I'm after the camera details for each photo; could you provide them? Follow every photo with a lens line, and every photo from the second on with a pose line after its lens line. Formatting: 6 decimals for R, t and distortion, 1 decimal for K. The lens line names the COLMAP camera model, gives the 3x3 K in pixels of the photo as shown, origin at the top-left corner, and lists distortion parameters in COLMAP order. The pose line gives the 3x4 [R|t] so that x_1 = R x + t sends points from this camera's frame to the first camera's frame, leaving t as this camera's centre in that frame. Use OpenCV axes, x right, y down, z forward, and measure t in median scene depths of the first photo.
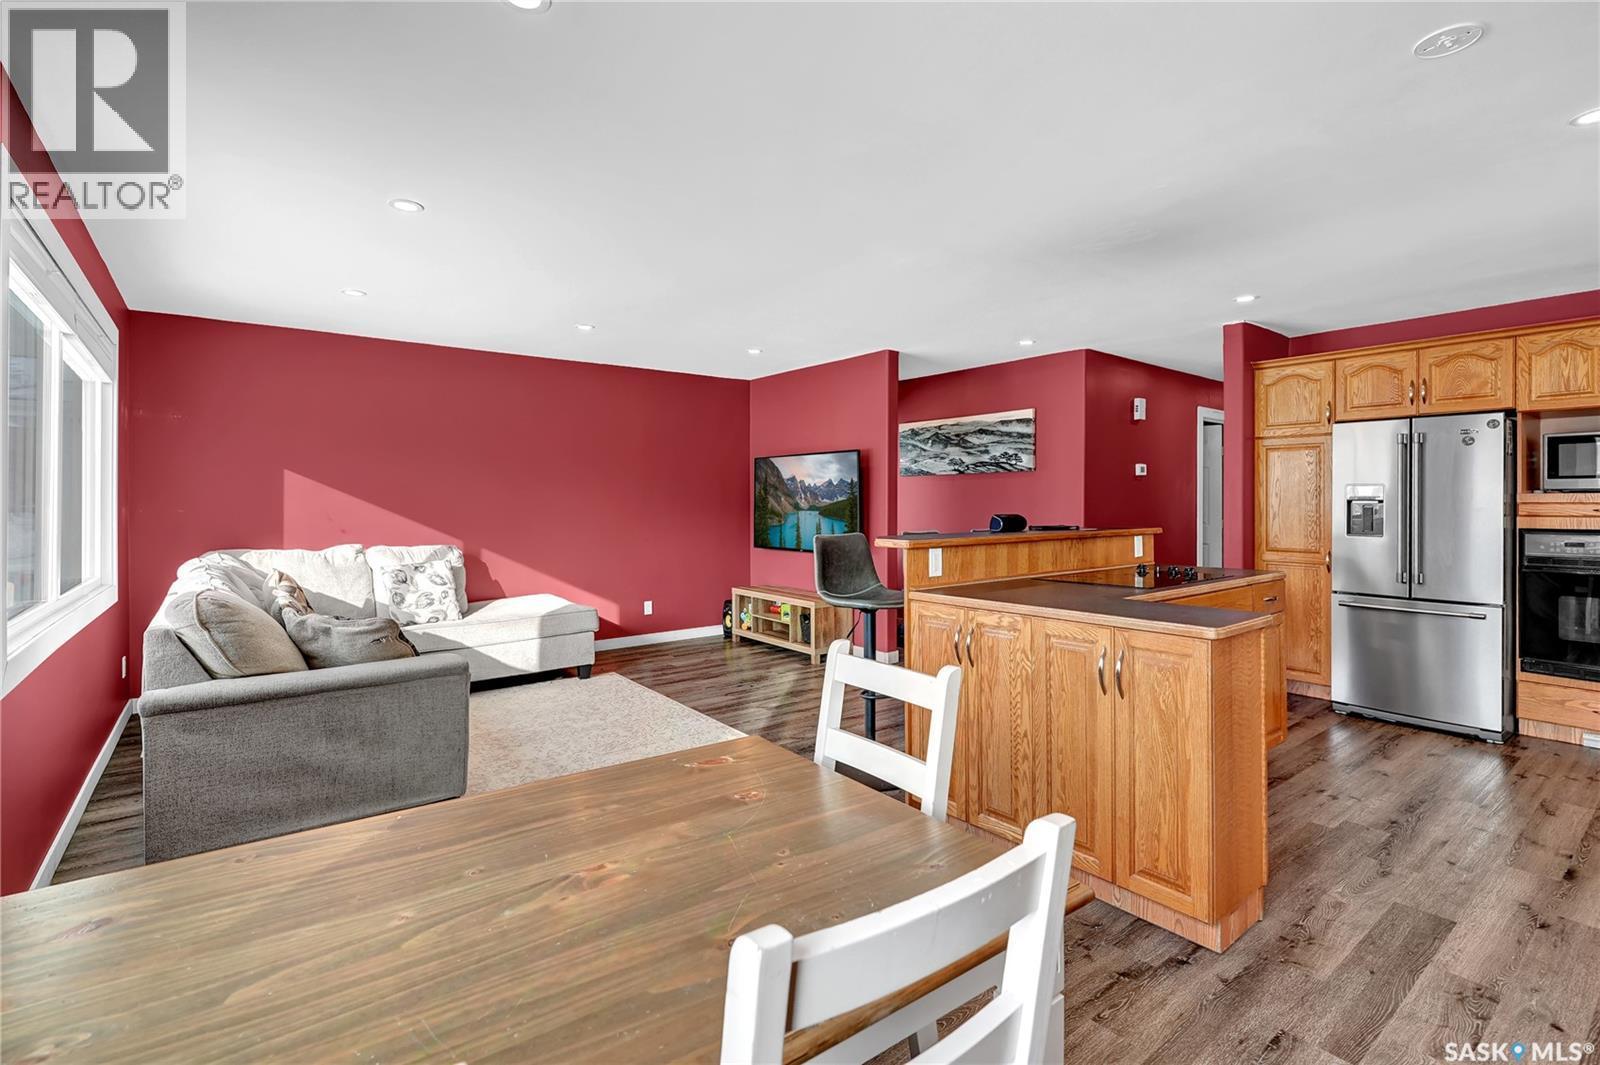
lens RADIAL K [[731.7, 0, 811.6], [0, 731.7, 501.5], [0, 0, 1]] dist [-0.005940, 0.001406]
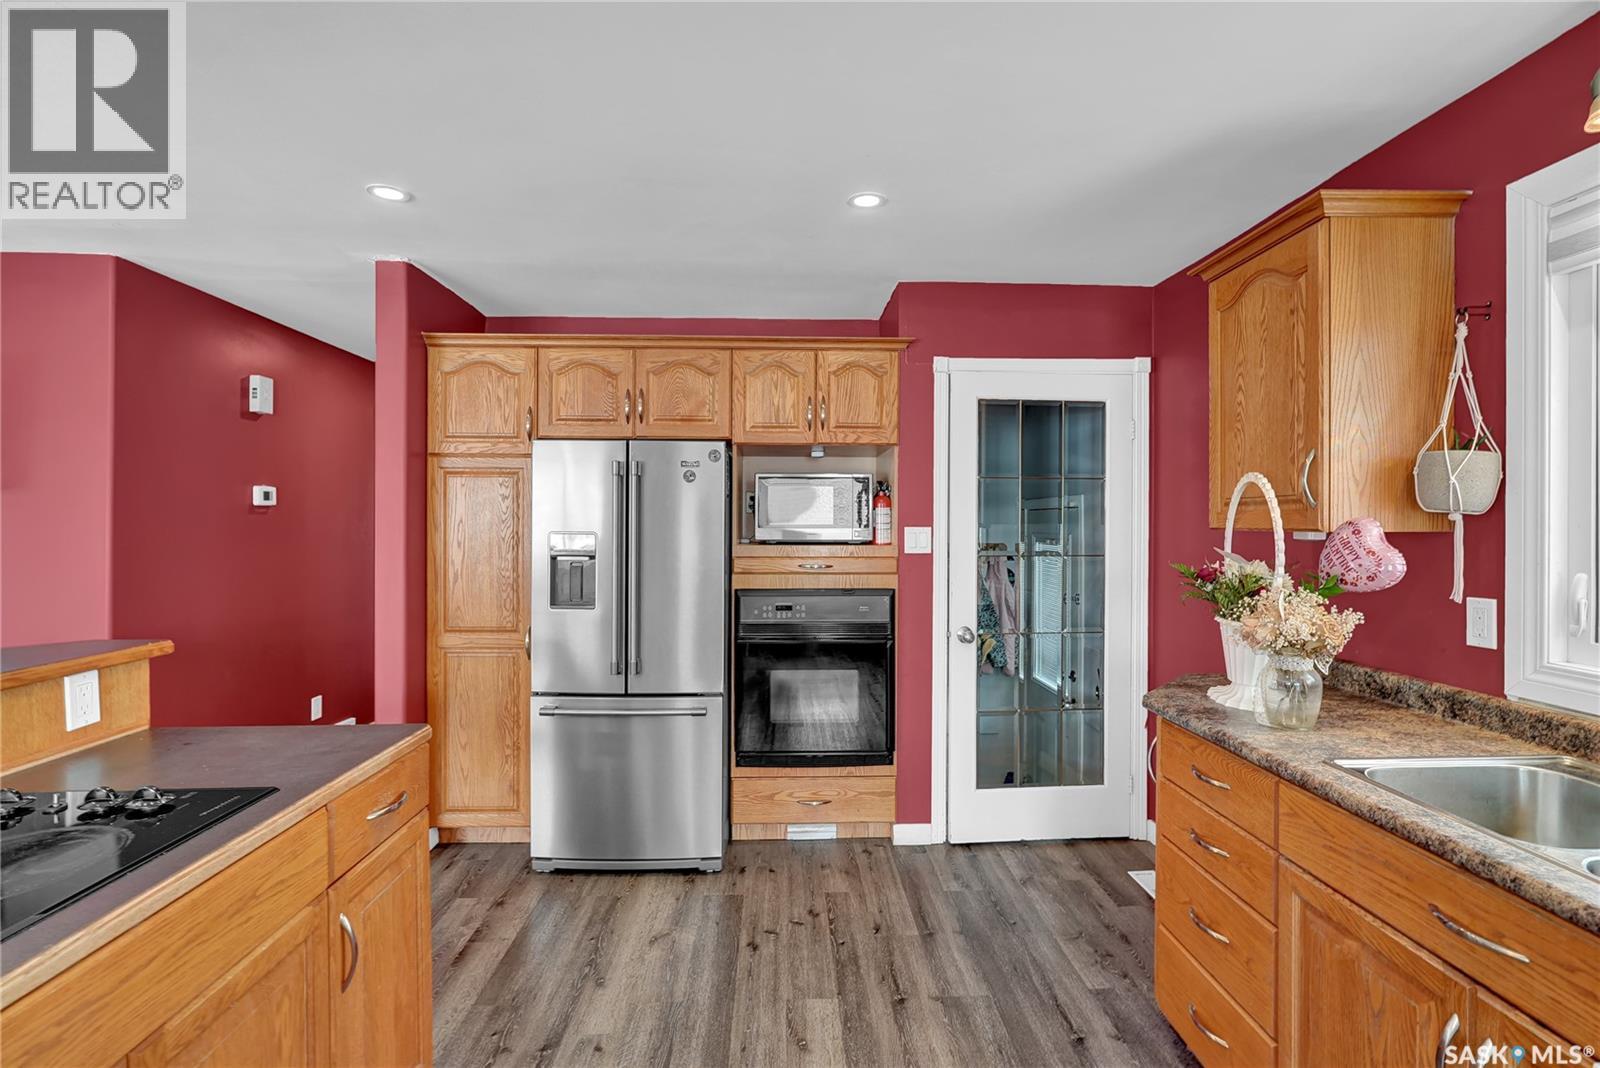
lens RADIAL K [[731.7, 0, 804.9], [0, 731.7, 525.7], [0, 0, 1]] dist [-0.005940, 0.001406]
pose [[0.586346, -0.000846, 0.810061, 0.338270], [-0.002627, 0.999992, 0.002946, -0.032751], [-0.810057, -0.003856, 0.586339, 0.432055]]
